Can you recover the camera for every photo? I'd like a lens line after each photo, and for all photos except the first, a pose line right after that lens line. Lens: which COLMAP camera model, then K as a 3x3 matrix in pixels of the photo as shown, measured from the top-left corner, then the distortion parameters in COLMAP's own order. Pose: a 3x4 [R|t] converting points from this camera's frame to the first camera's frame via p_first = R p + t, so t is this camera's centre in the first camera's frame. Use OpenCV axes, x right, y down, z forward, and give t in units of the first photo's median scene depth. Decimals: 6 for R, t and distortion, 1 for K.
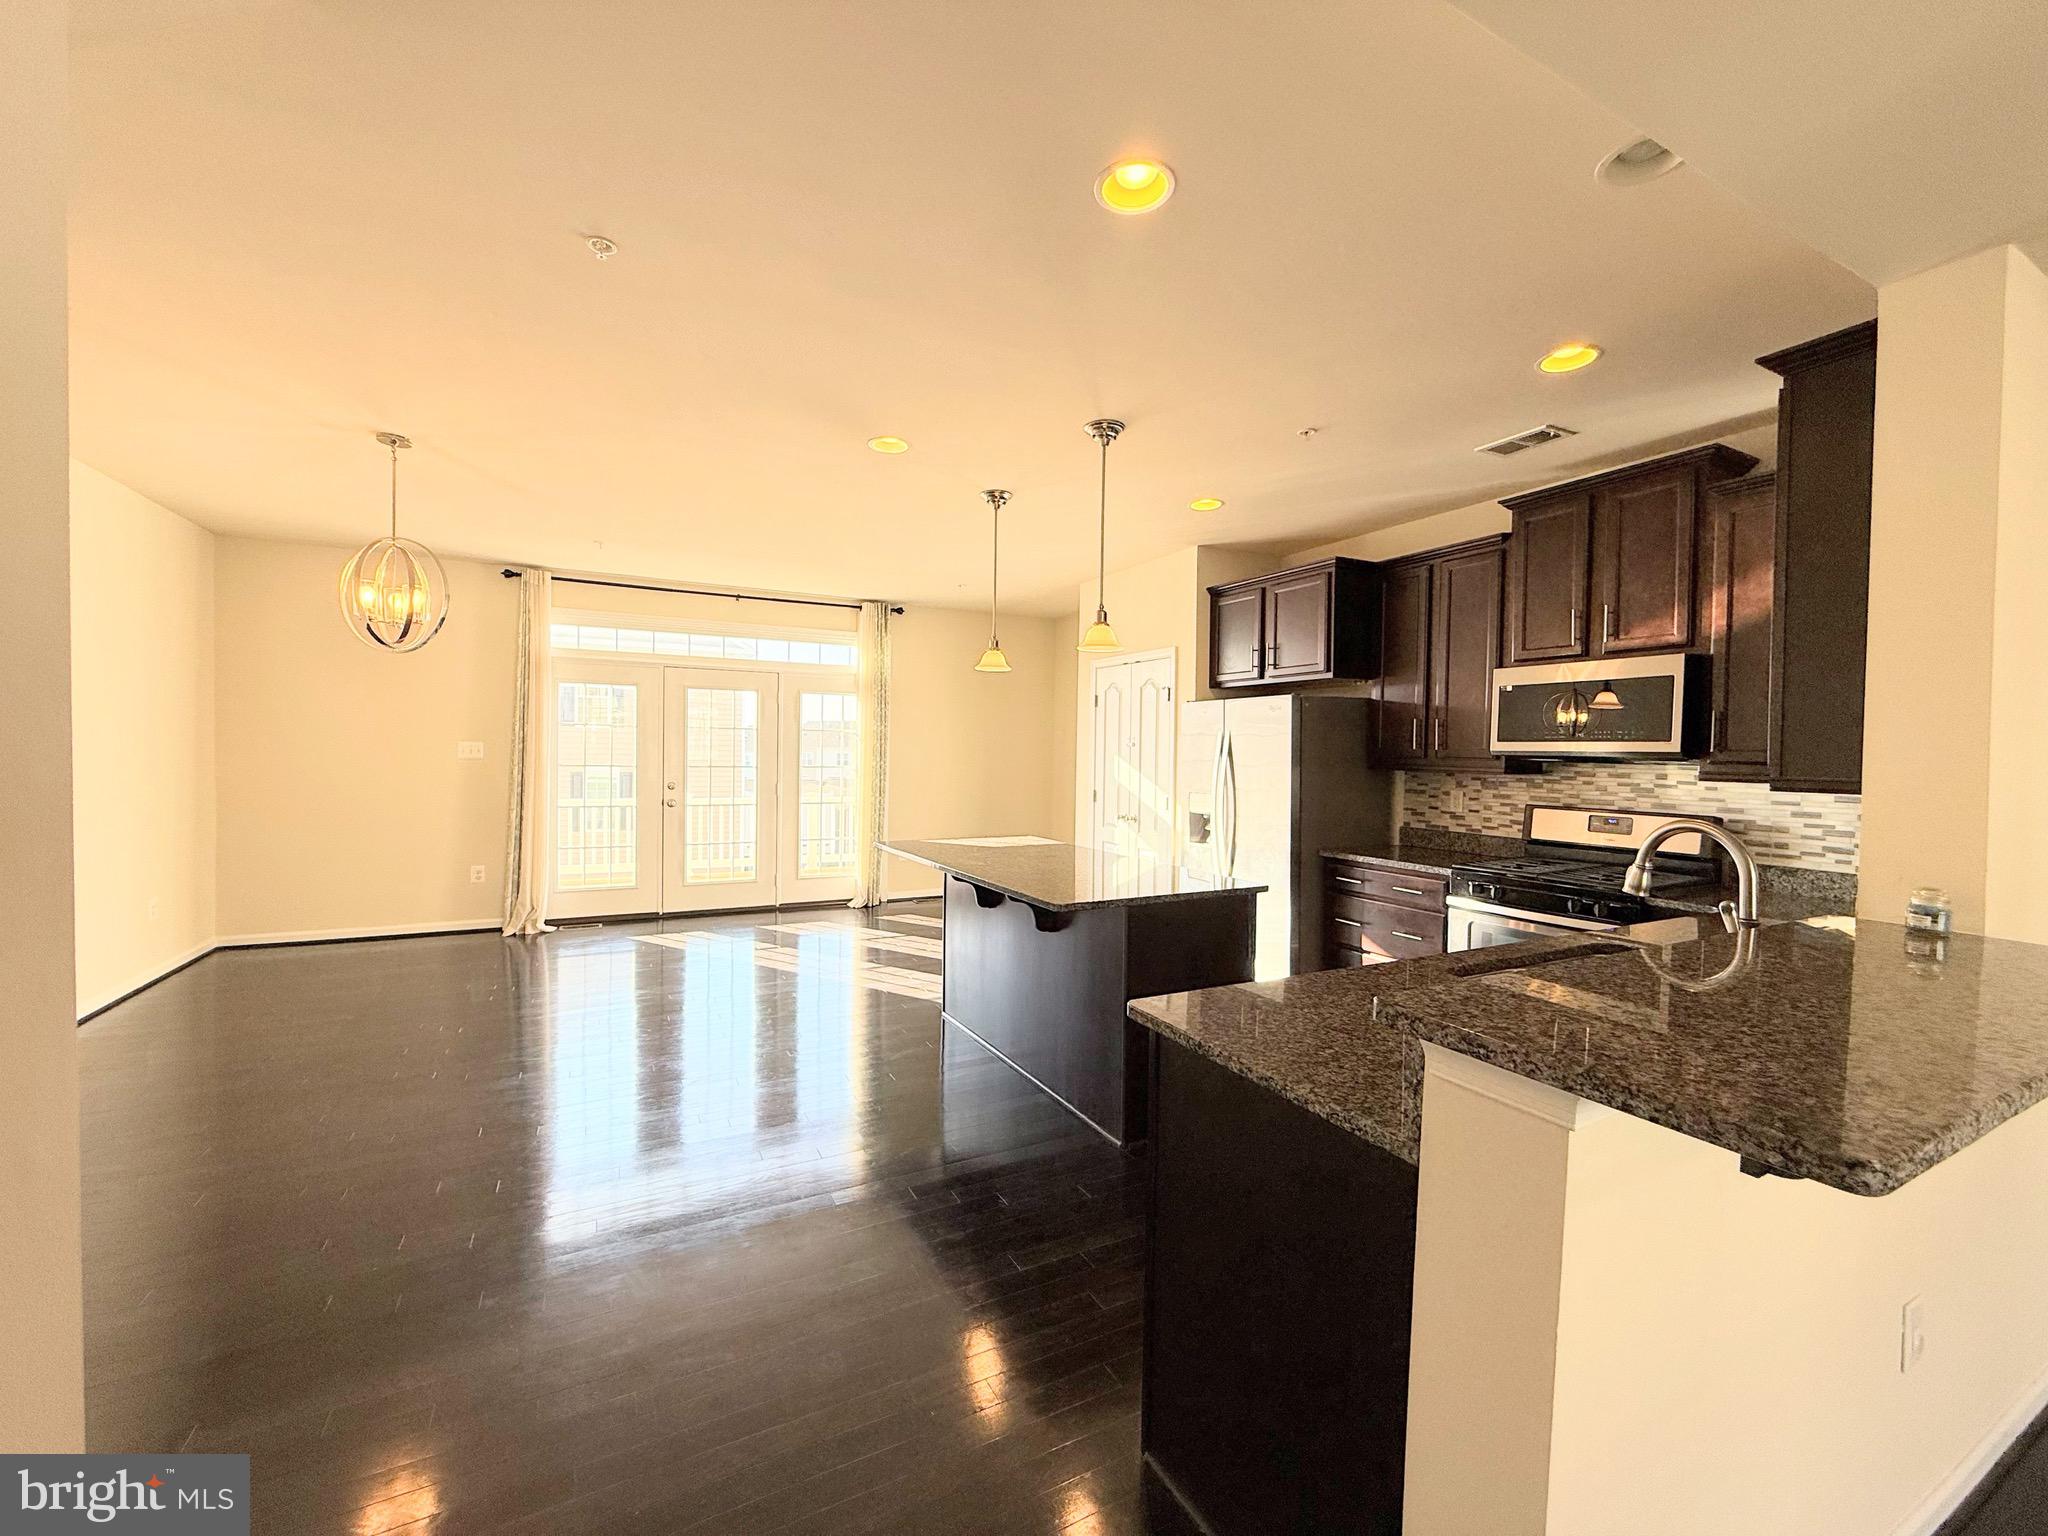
lens RADIAL K [[815.8, 0, 1020.2], [0, 815.8, 768.2], [0, 0, 1]] dist [-0.002503, -0.000021]
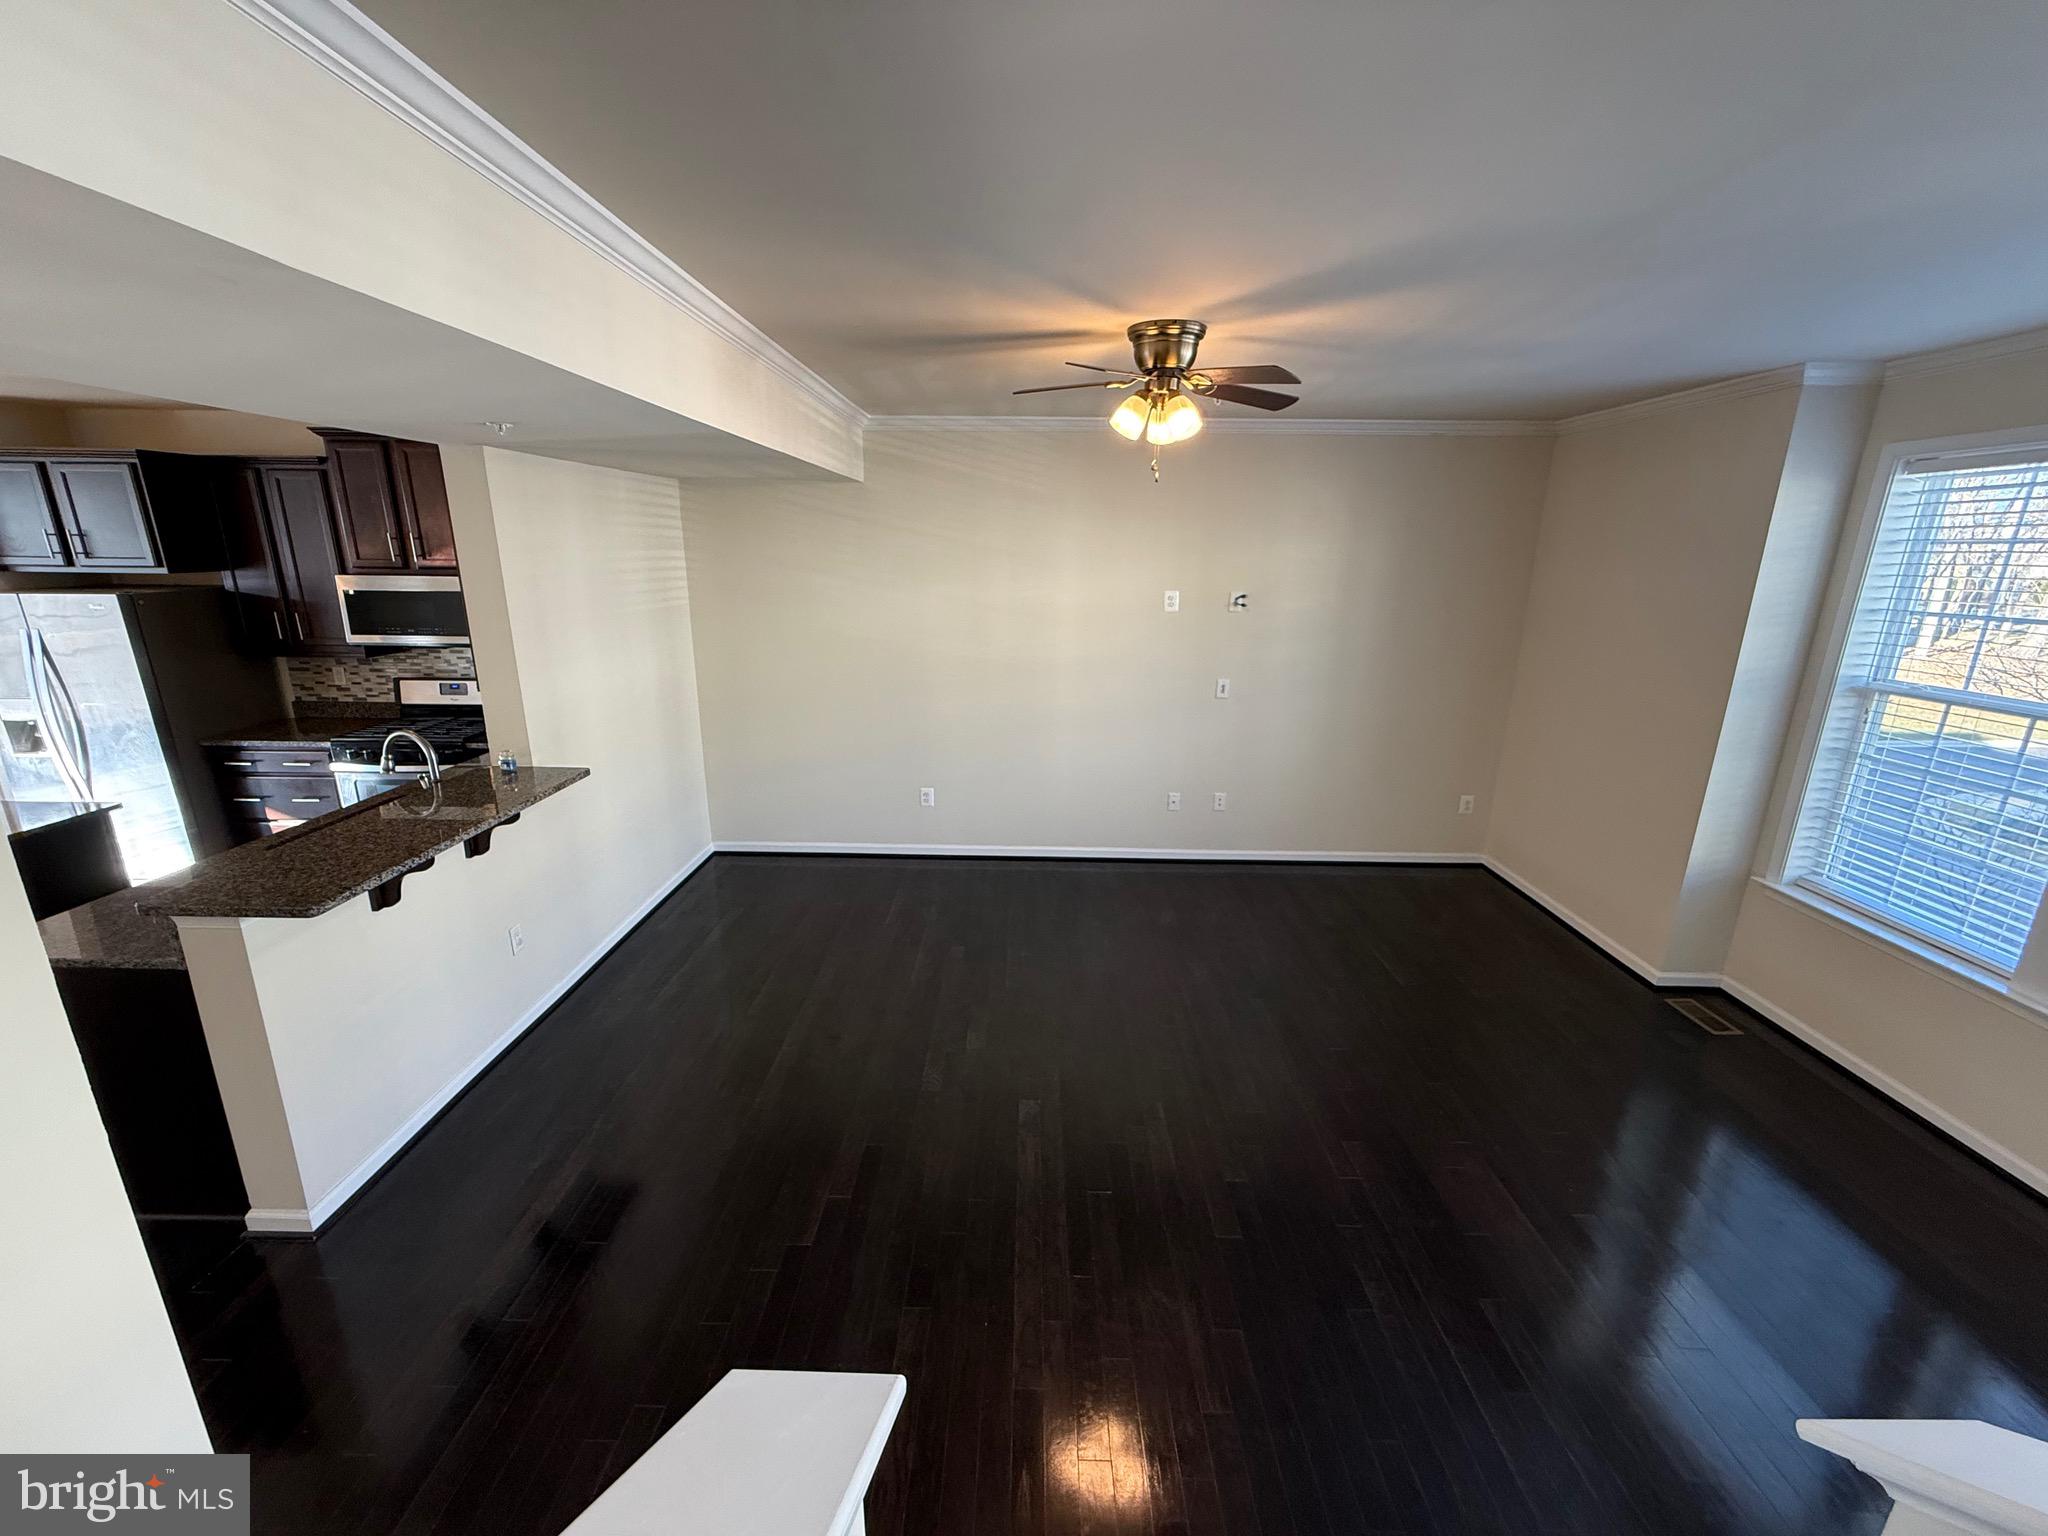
lens RADIAL K [[815.8, 0, 1020.2], [0, 815.8, 768.2], [0, 0, 1]] dist [-0.002503, -0.000021]
pose [[0.468019, -0.240938, 0.850239, -0.041391], [0.015957, 0.964263, 0.264467, -0.128117], [-0.883574, -0.110208, 0.455138, -0.430995]]
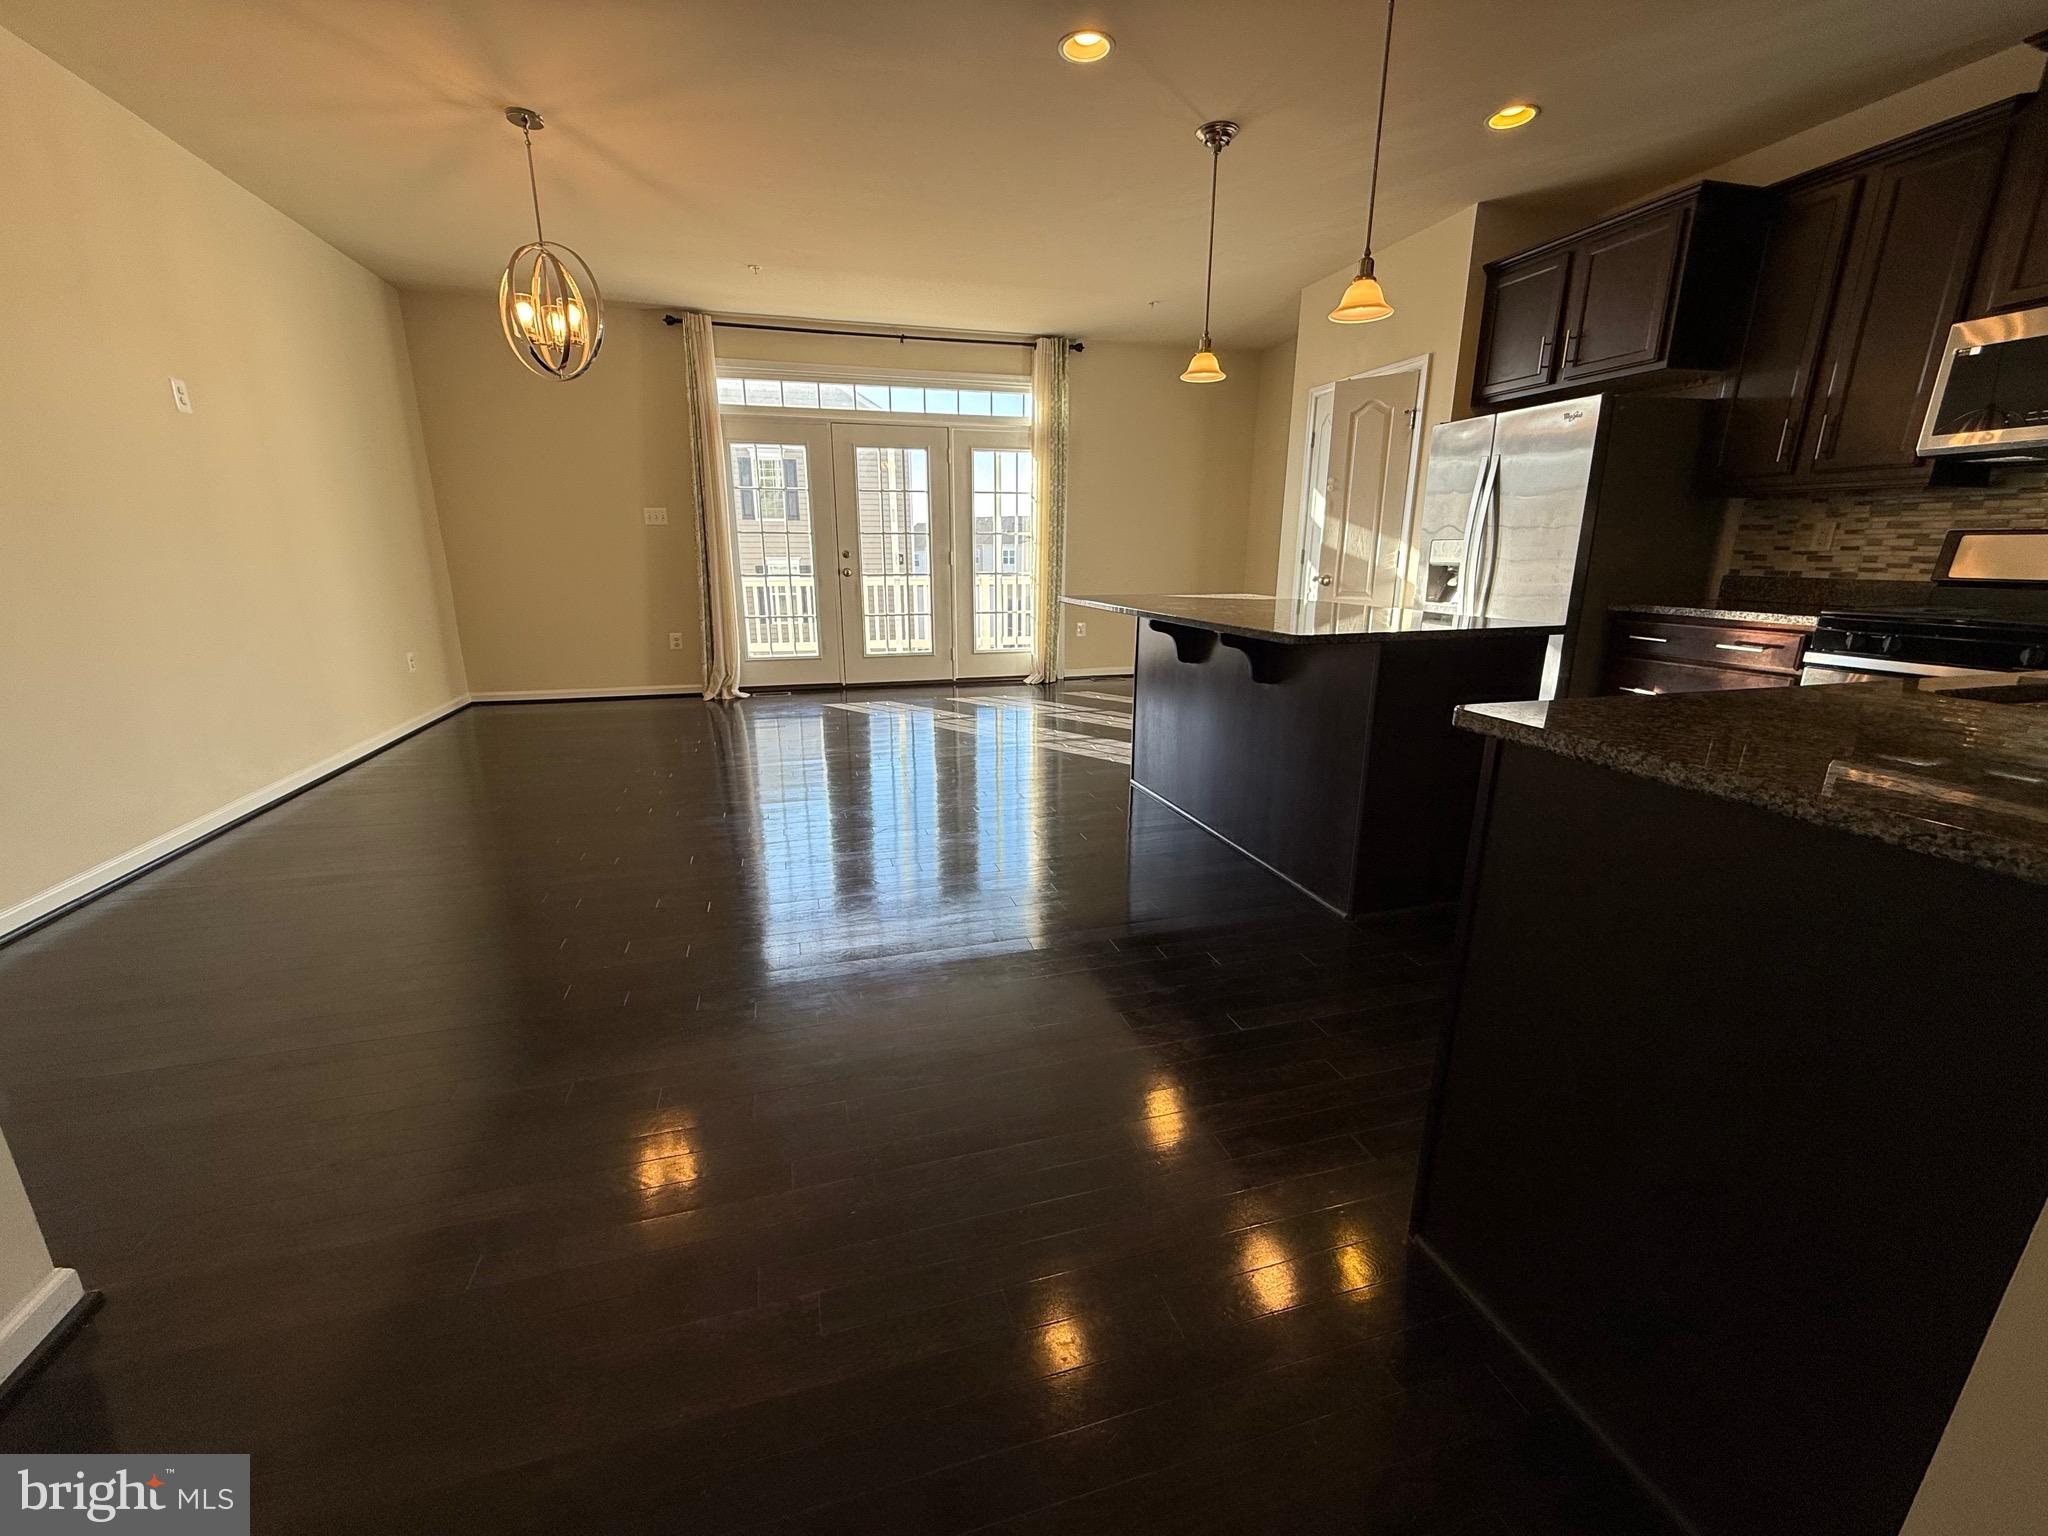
lens RADIAL K [[815.8, 0, 1020.2], [0, 815.8, 768.2], [0, 0, 1]] dist [-0.002503, -0.000021]
pose [[0.980072, 0.037813, -0.195011, -0.038004], [0.010056, 0.971012, 0.238820, 0.061411], [0.198389, -0.236021, 0.951281, 0.085746]]
